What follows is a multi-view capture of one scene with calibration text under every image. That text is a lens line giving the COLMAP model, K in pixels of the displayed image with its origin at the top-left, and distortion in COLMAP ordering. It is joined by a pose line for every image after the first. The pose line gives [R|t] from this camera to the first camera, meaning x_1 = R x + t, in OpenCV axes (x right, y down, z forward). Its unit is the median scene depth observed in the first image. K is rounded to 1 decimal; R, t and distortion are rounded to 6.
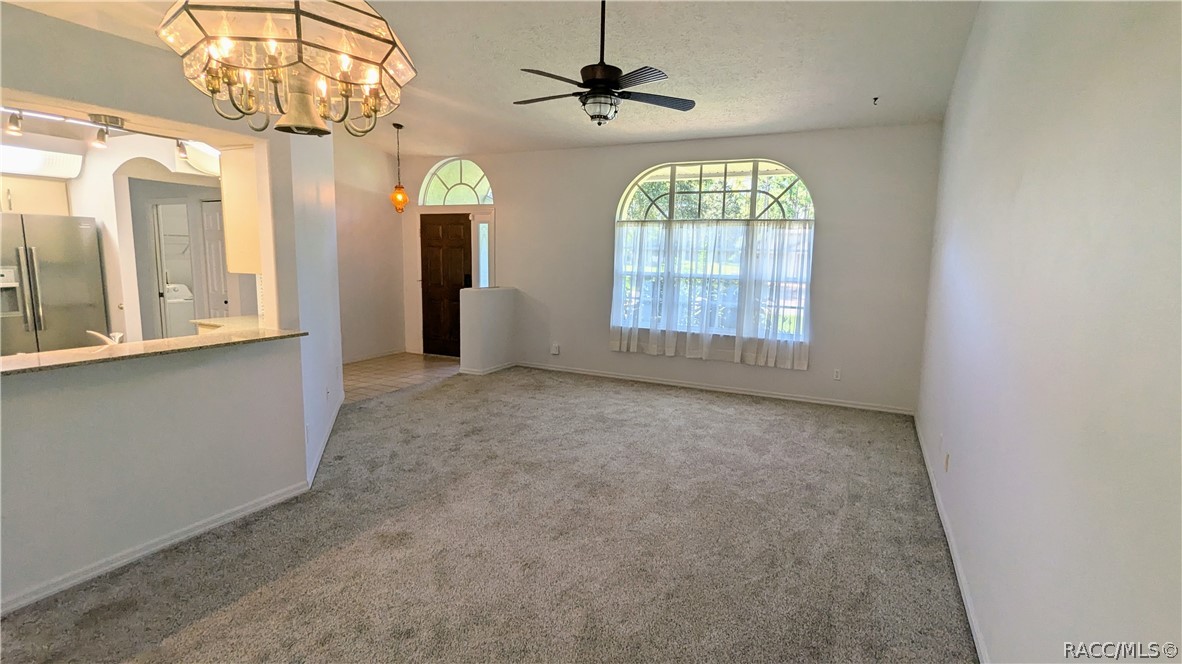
lens RADIAL K [[556.2, 0, 595.1], [0, 556.2, 334.3], [0, 0, 1]] dist [0.002221, 0.000372]
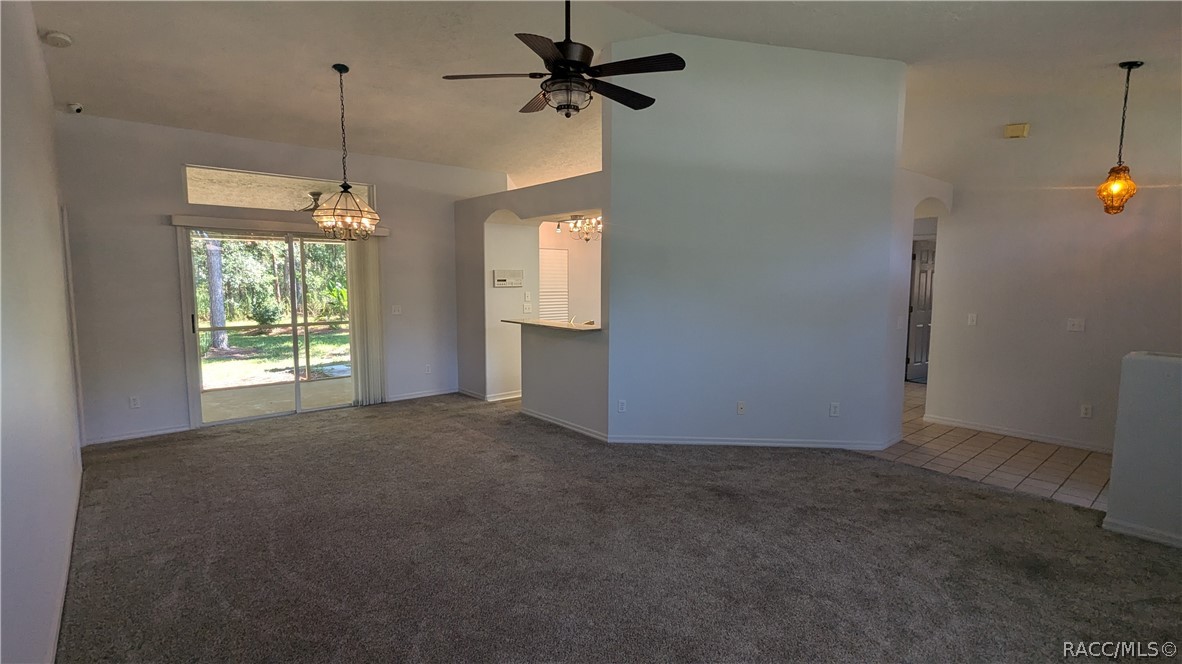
lens RADIAL K [[556.2, 0, 595.5], [0, 556.2, 328.3], [0, 0, 1]] dist [0.002221, 0.000372]
pose [[-0.389492, 0.062438, -0.918911, 0.558651], [-0.147036, 0.980688, 0.128959, -0.131636], [0.909218, 0.185342, -0.372789, 1.022955]]
